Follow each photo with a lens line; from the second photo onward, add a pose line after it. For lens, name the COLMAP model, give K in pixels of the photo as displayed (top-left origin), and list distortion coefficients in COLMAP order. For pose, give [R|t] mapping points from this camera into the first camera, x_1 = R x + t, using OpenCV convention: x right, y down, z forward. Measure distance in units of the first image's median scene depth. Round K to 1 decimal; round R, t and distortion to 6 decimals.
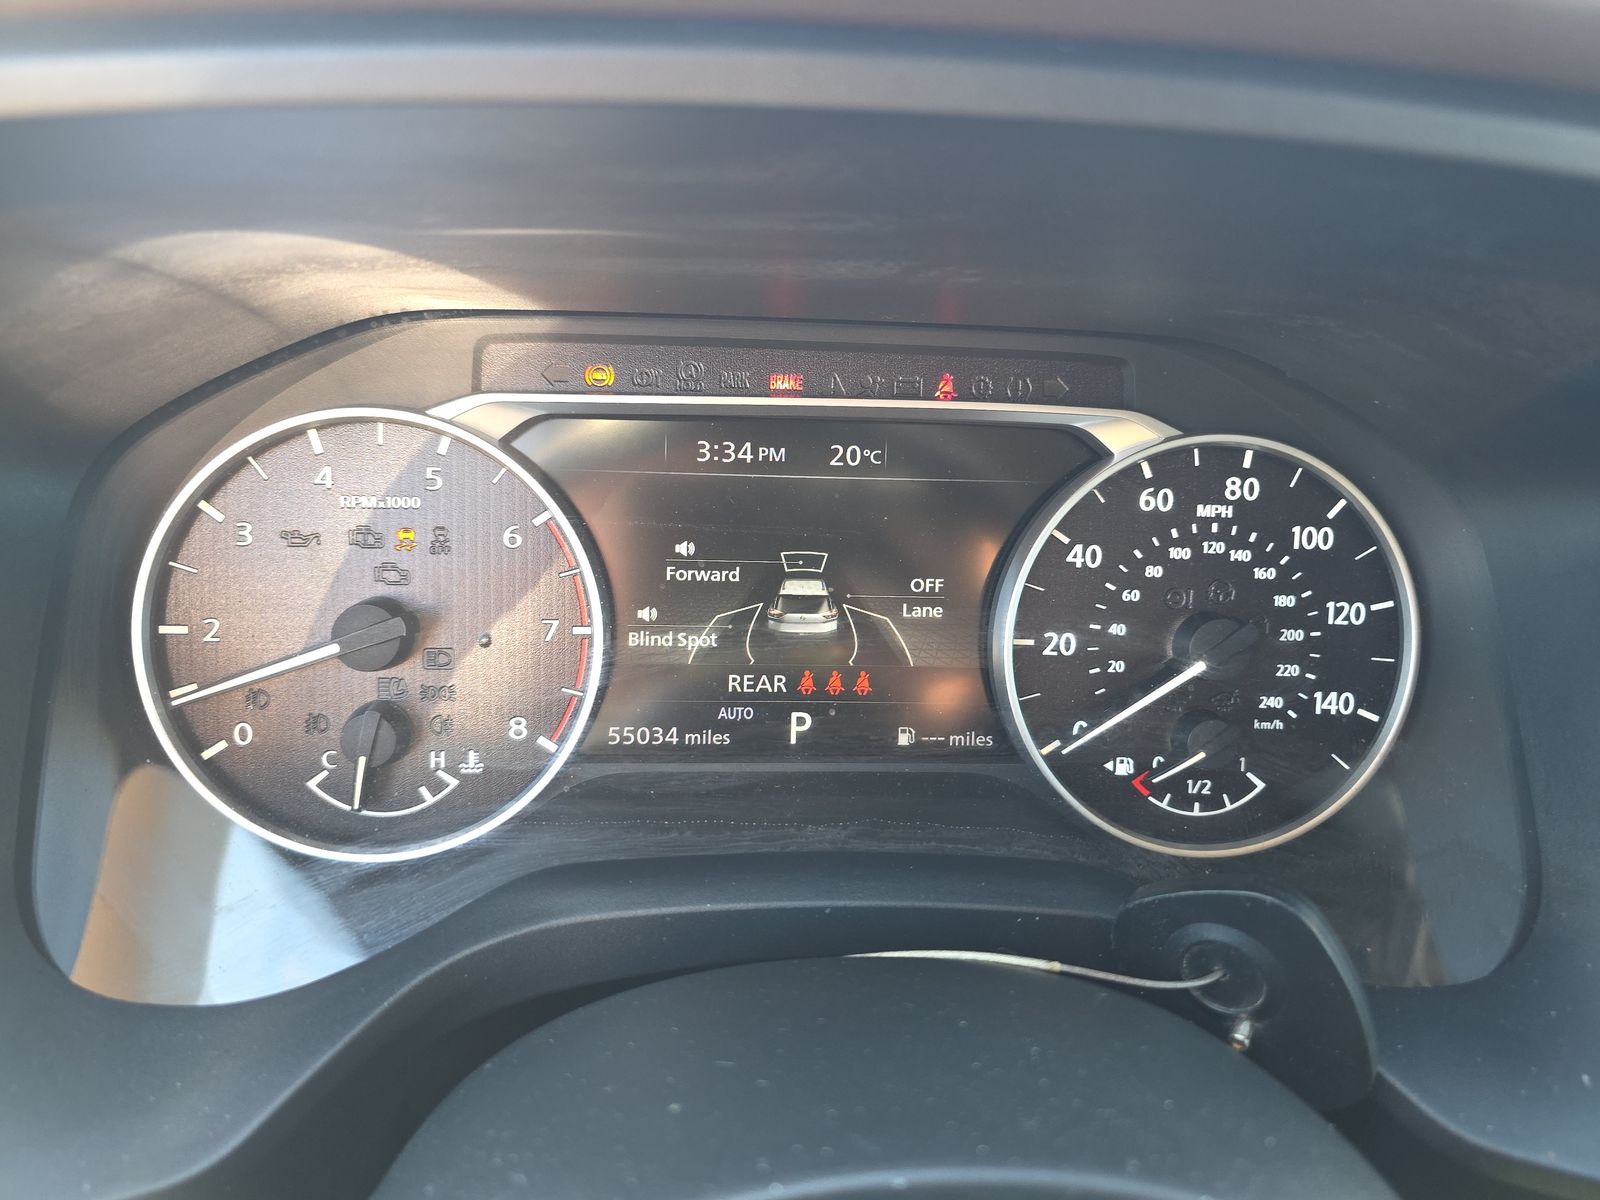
lens RADIAL K [[1065.2, 0, 797.0], [0, 1065.2, 611.5], [0, 0, 1]] dist [0.029932, -0.035594]
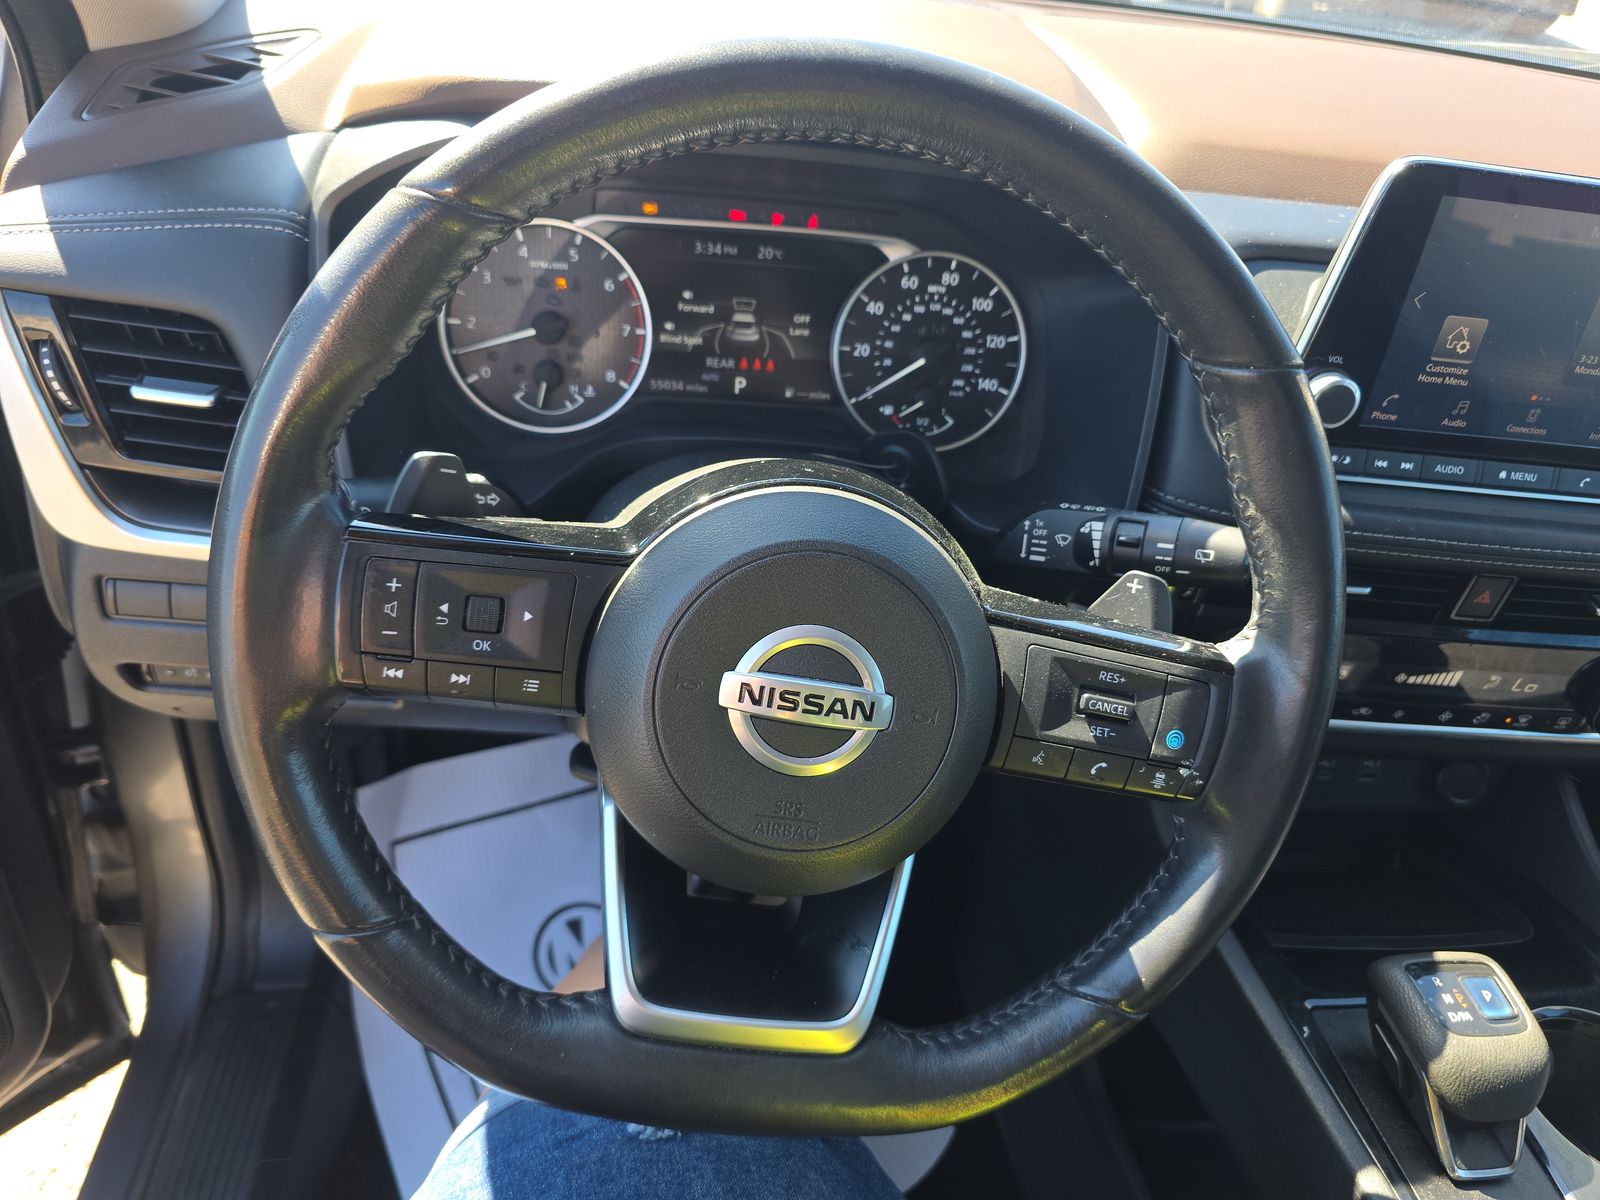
lens RADIAL K [[1065.2, 0, 805.1], [0, 1065.2, 614.4], [0, 0, 1]] dist [0.029932, -0.035594]
pose [[0.998003, 0.033439, 0.053589, 0.034586], [-0.043941, 0.976994, 0.208690, 0.107537], [-0.045377, -0.210628, 0.976513, -1.214441]]
